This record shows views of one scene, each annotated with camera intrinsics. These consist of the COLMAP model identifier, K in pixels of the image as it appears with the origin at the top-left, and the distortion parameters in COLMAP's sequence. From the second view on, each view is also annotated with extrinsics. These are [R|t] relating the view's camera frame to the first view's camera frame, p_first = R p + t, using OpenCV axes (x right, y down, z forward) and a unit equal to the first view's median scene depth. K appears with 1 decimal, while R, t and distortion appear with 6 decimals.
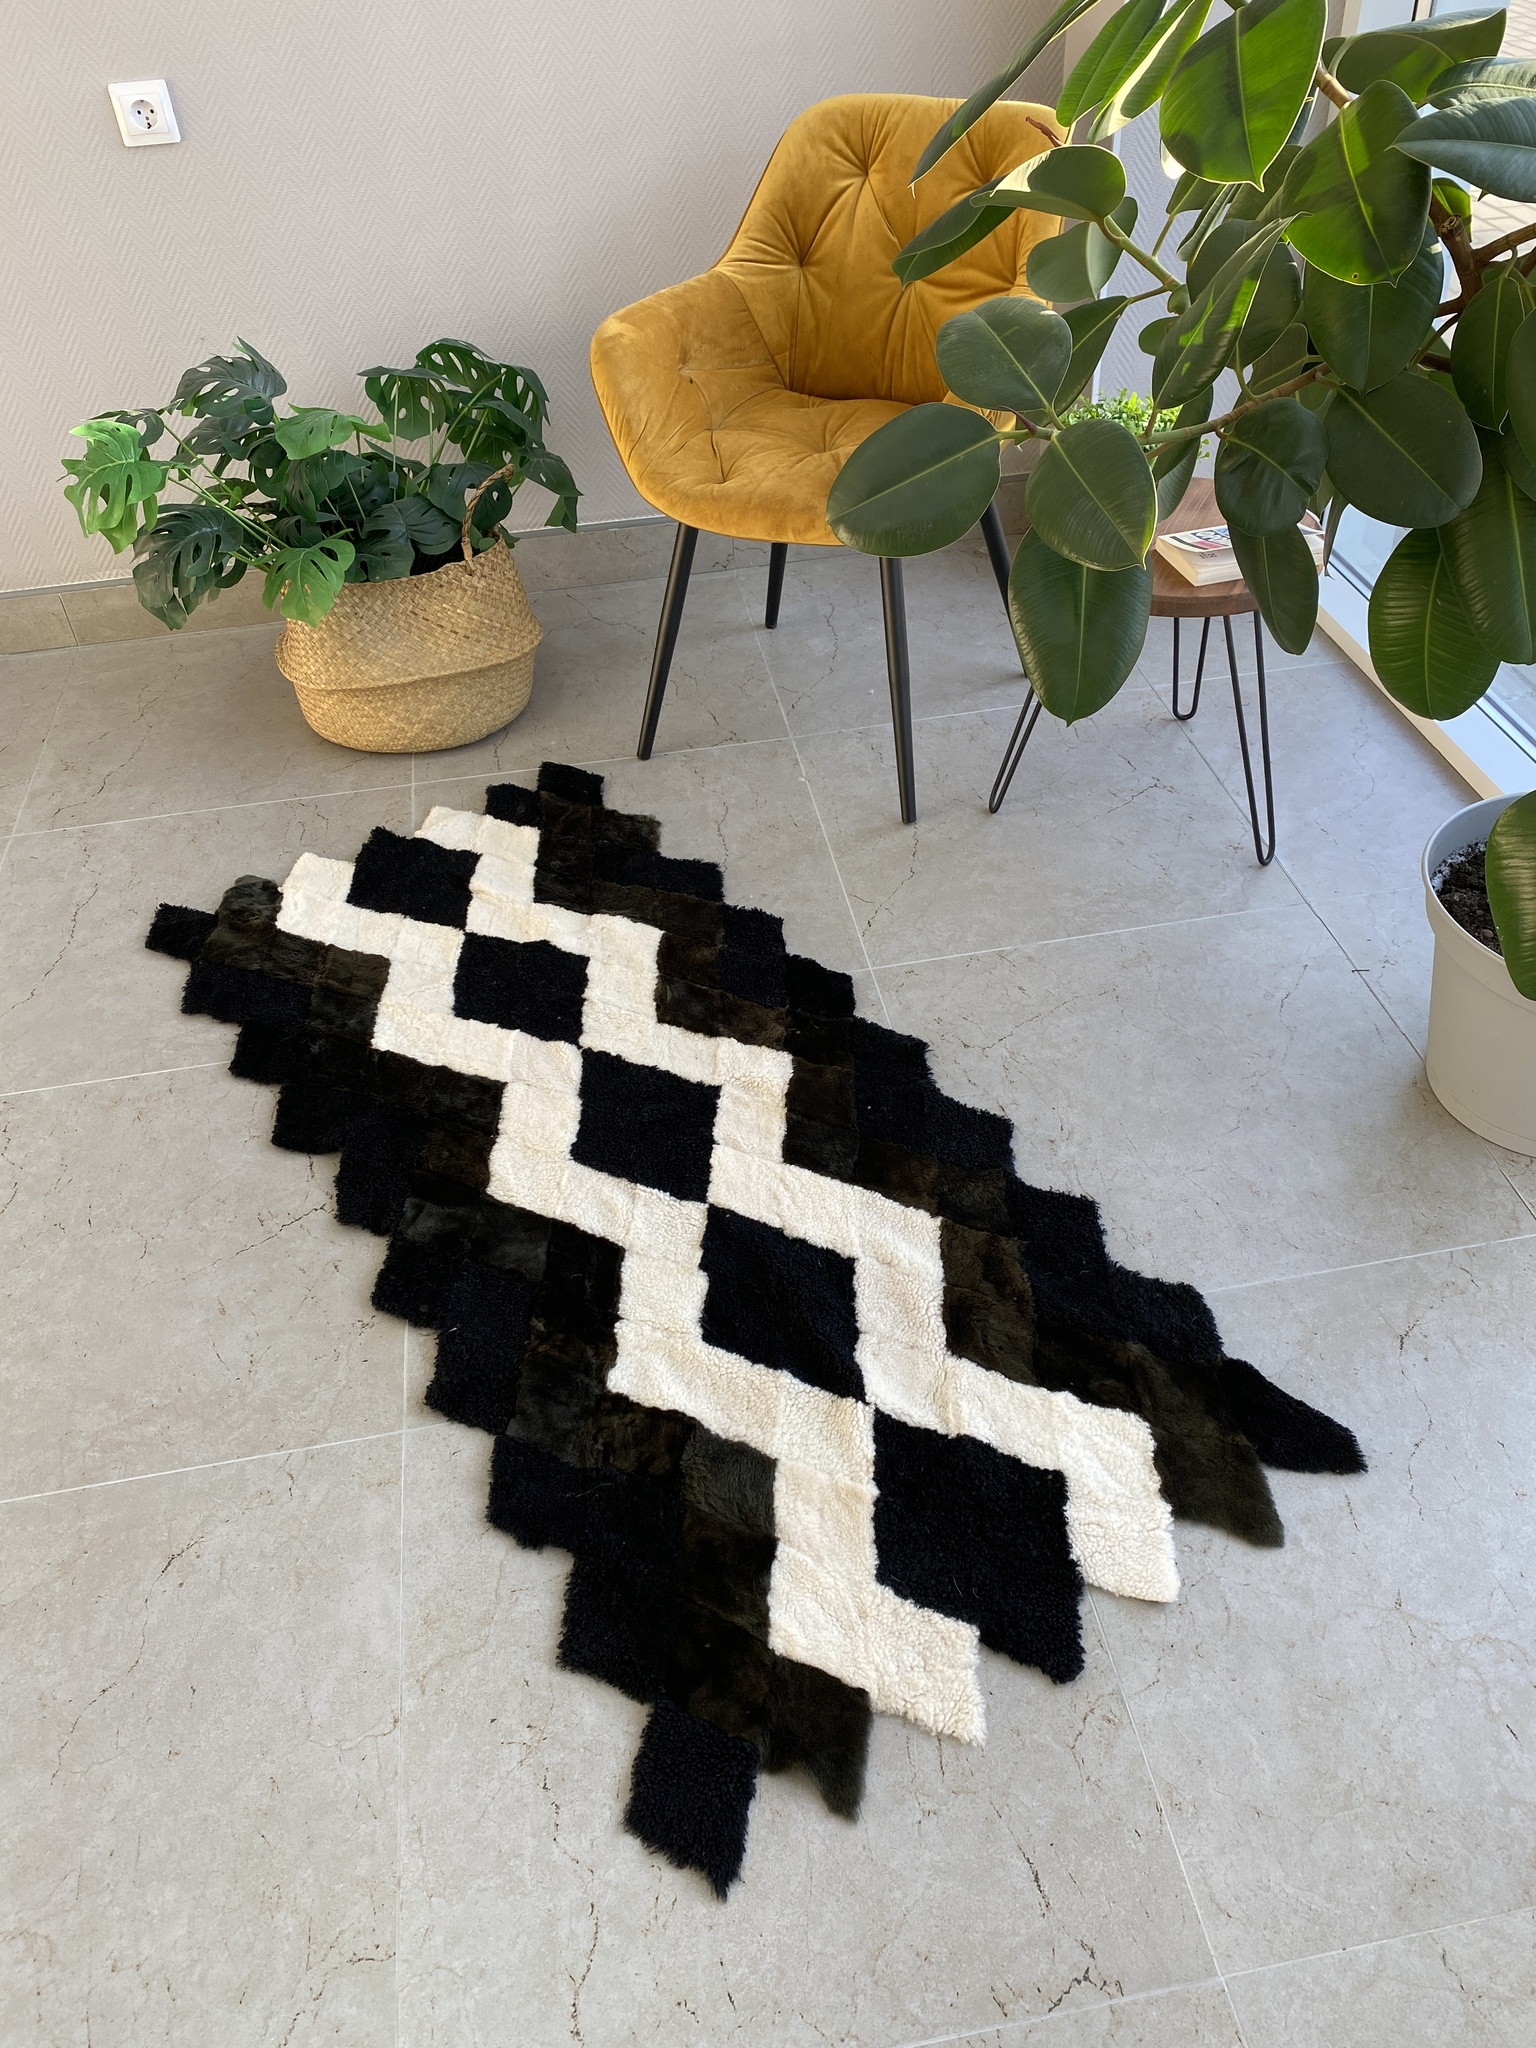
lens RADIAL K [[1541.2, 0, 800.8], [0, 1541.2, 1033.8], [0, 0, 1]] dist [0.005844, -0.003139]
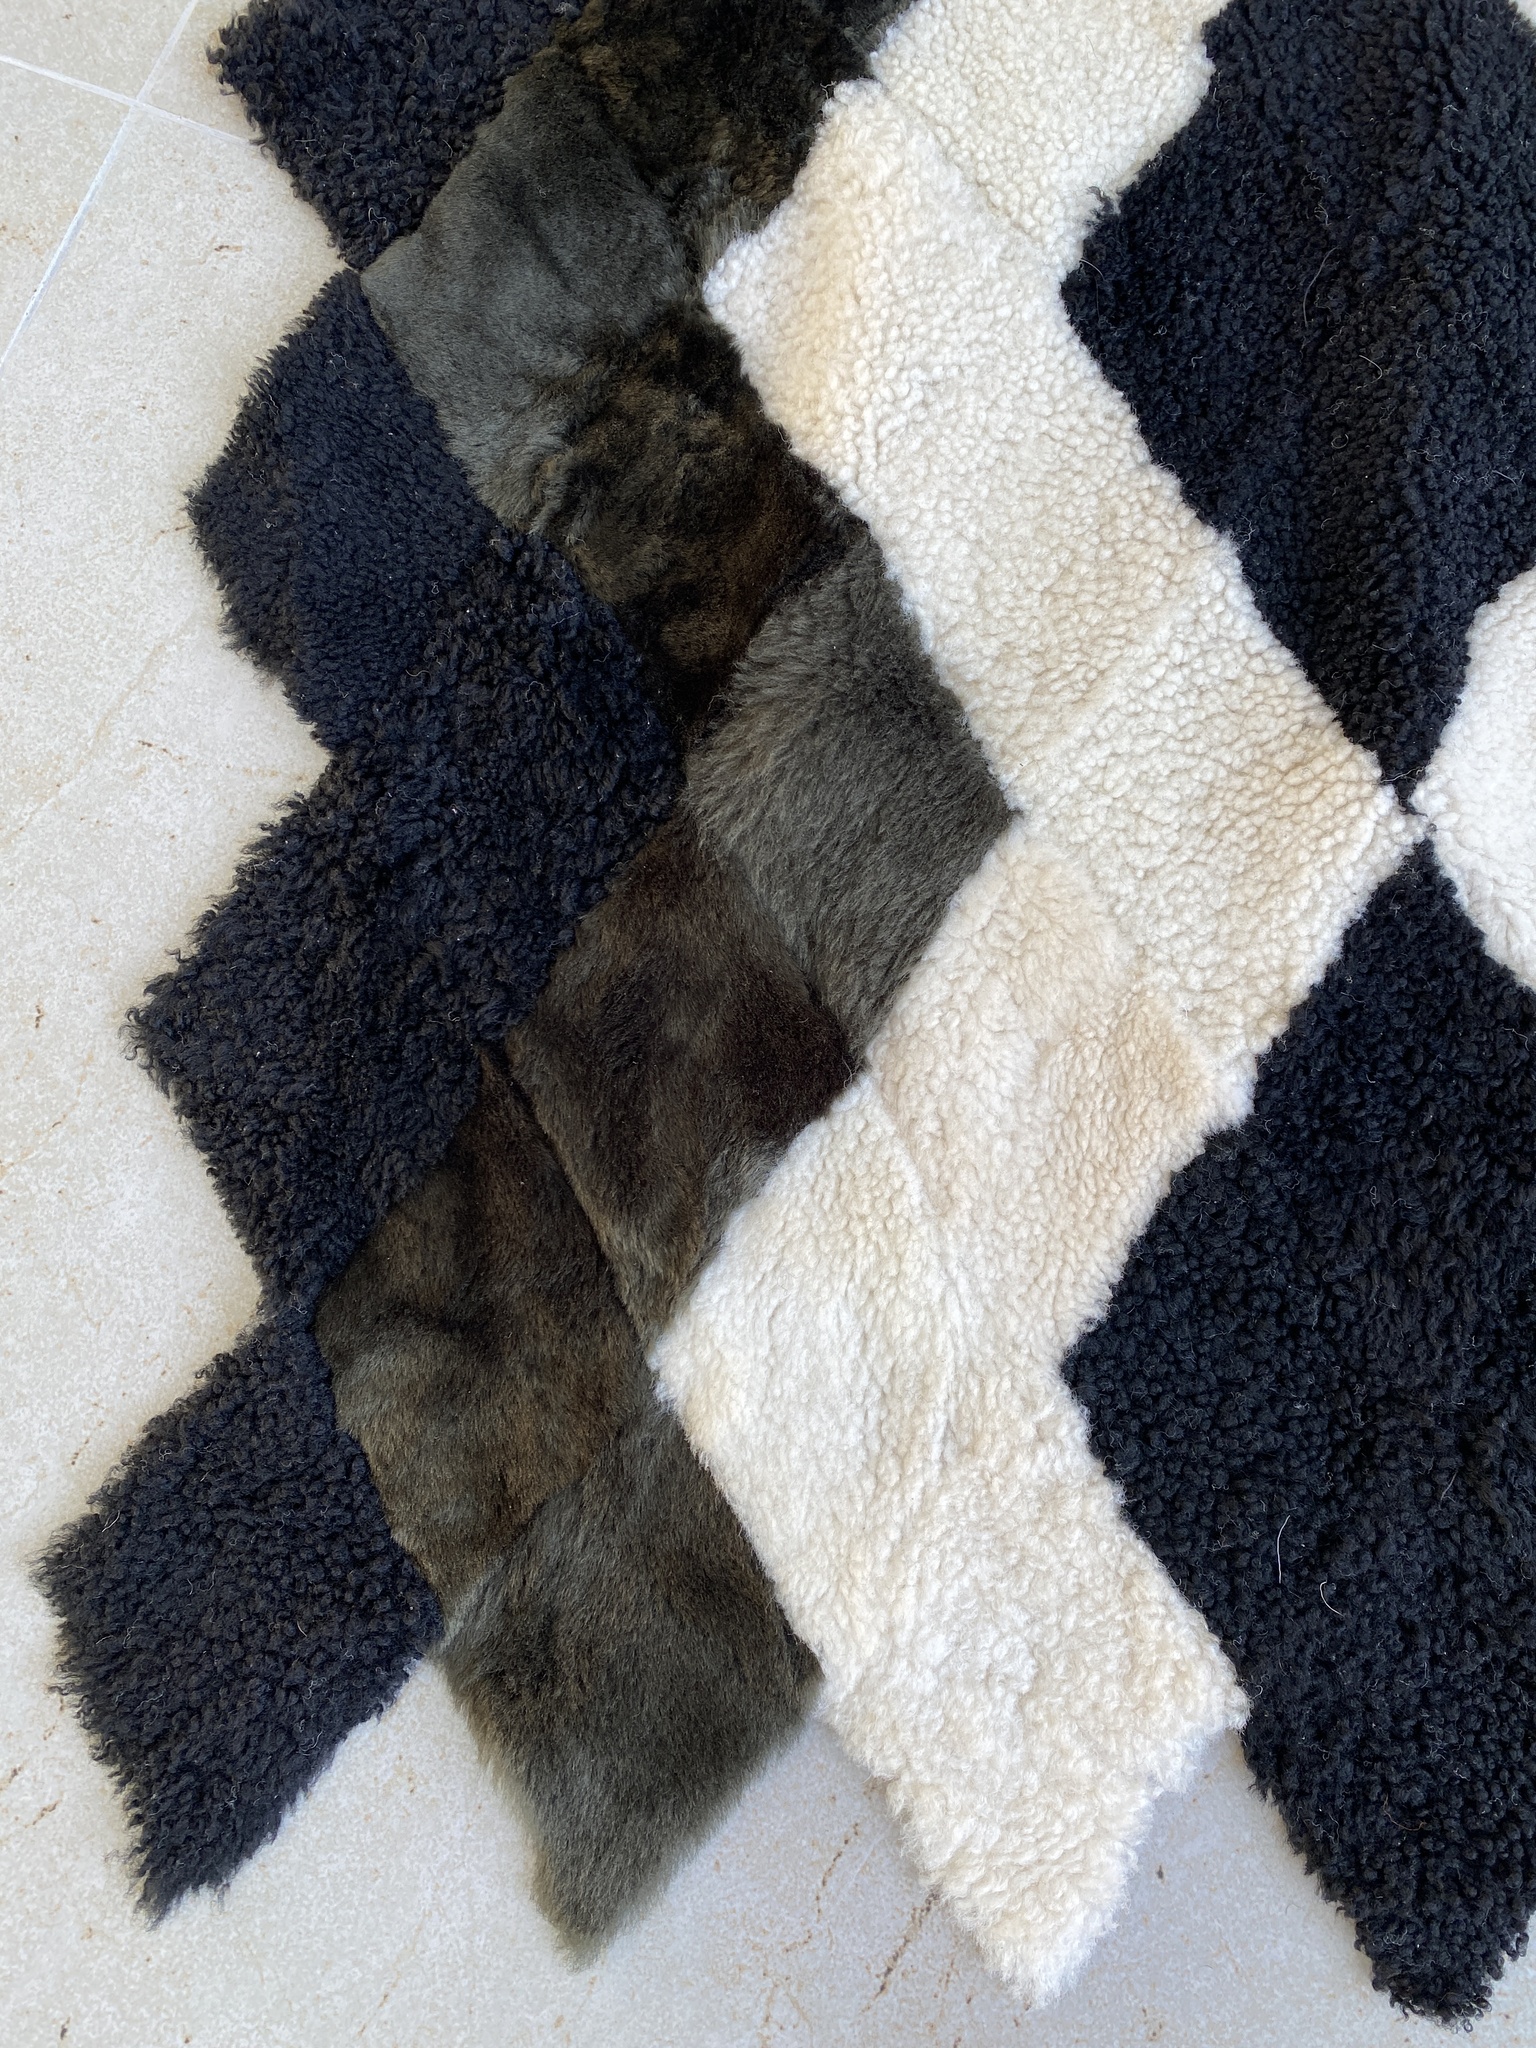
lens RADIAL K [[1541.2, 0, 800.8], [0, 1541.2, 1033.8], [0, 0, 1]] dist [0.005844, -0.003139]
pose [[0.836006, 0.543246, -0.077323, -0.004046], [-0.358430, 0.647337, 0.672669, 0.088166], [0.415479, -0.534640, 0.735893, 0.551629]]
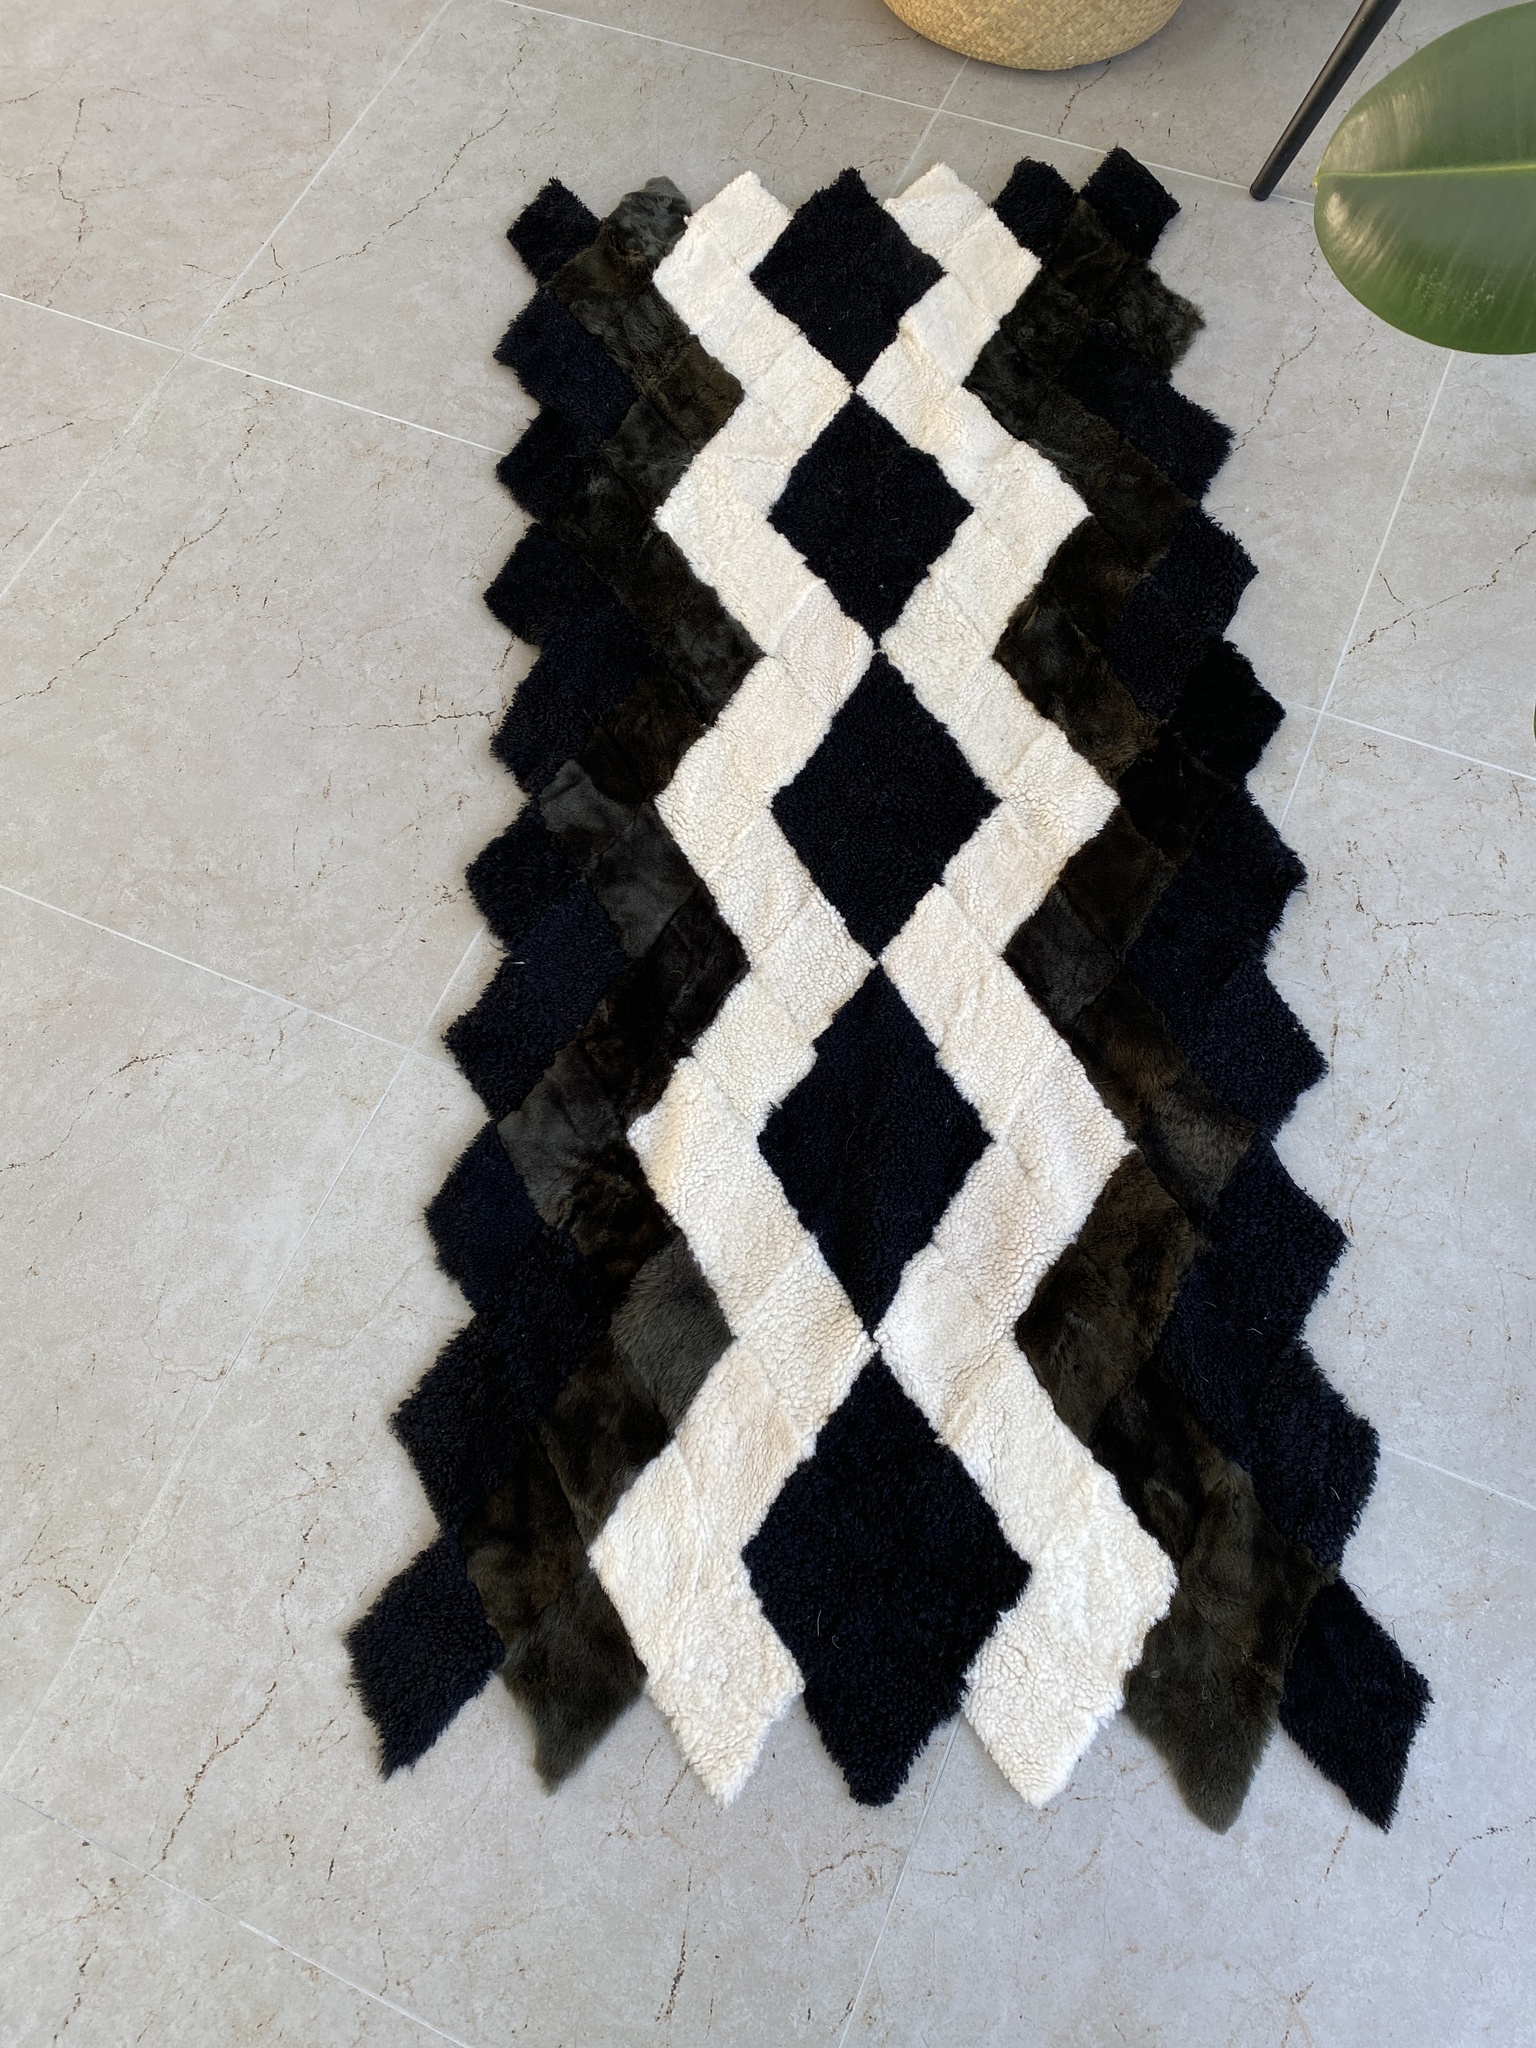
lens RADIAL K [[1541.2, 0, 800.8], [0, 1541.2, 1033.8], [0, 0, 1]] dist [0.005844, -0.003139]
pose [[0.831349, 0.512665, -0.214553, 0.075983], [-0.359219, 0.790272, 0.496418, -0.191119], [0.424051, -0.335625, 0.841152, 0.295959]]
